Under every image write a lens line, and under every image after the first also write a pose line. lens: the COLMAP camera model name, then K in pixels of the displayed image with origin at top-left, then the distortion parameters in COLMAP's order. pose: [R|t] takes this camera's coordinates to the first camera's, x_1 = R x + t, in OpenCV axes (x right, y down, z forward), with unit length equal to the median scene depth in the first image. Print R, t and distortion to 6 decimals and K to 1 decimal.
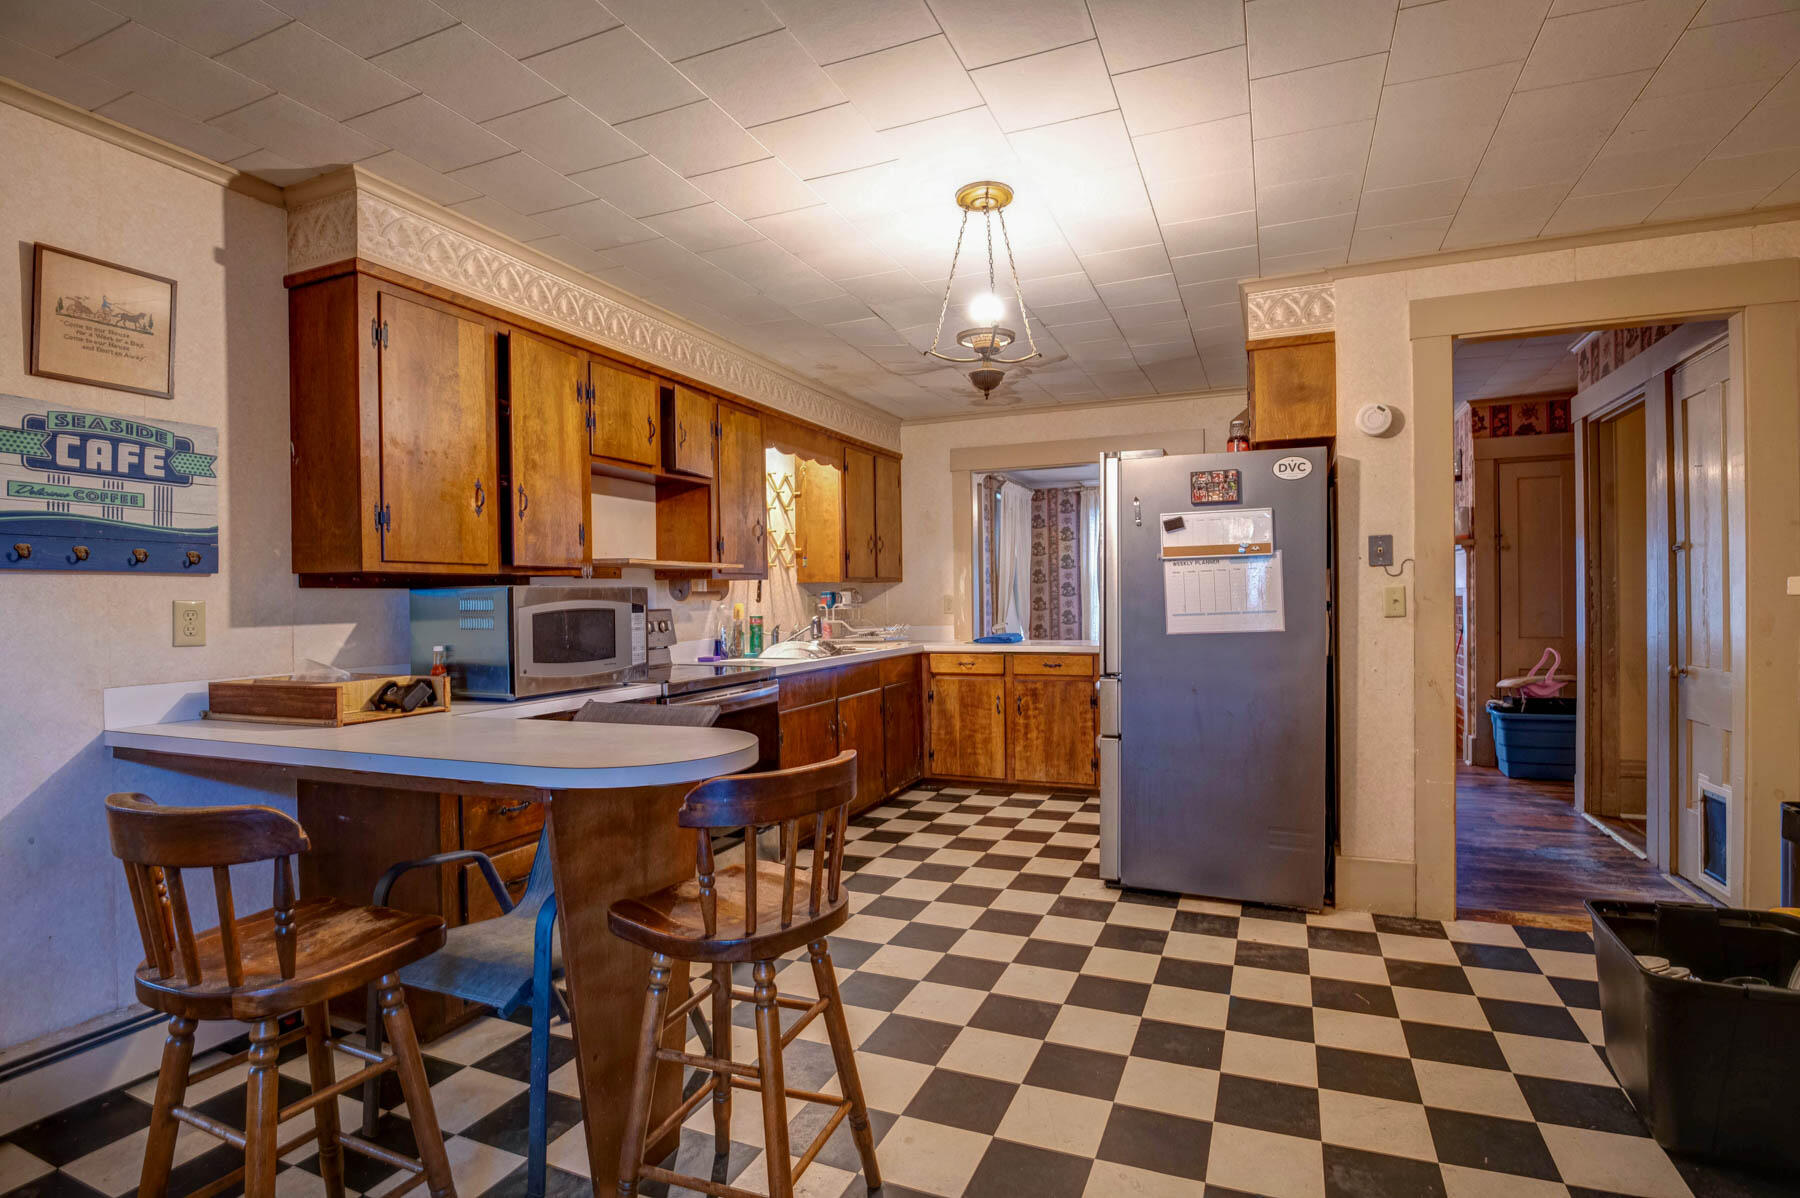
lens RADIAL K [[876.0, 0, 905.9], [0, 876.0, 601.0], [0, 0, 1]] dist [0.004032, 0.000792]
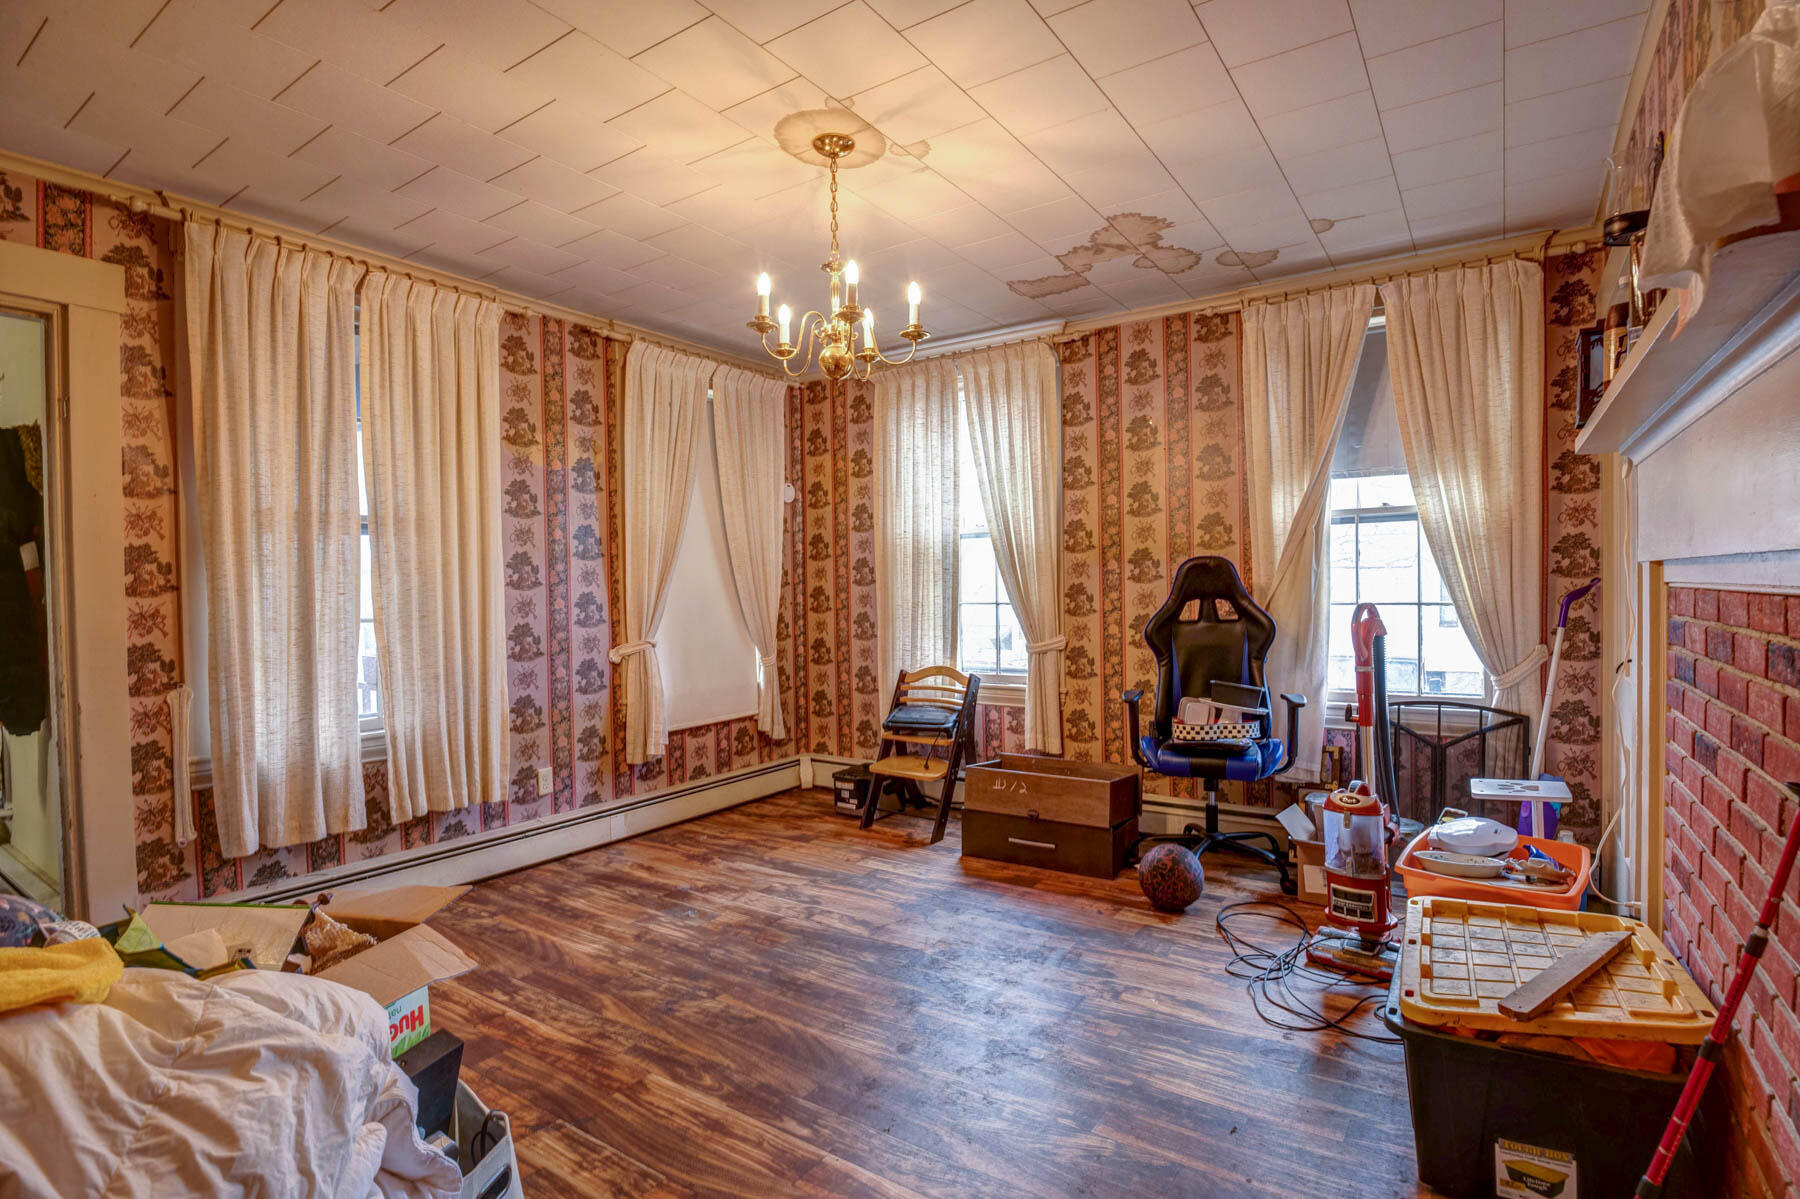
lens RADIAL K [[876.0, 0, 899.2], [0, 876.0, 598.6], [0, 0, 1]] dist [0.004032, 0.000792]
pose [[0.980750, -0.002992, -0.195246, 0.150840], [0.003957, 0.999982, 0.004551, 0.000264], [0.195229, -0.005236, 0.980744, 0.563381]]
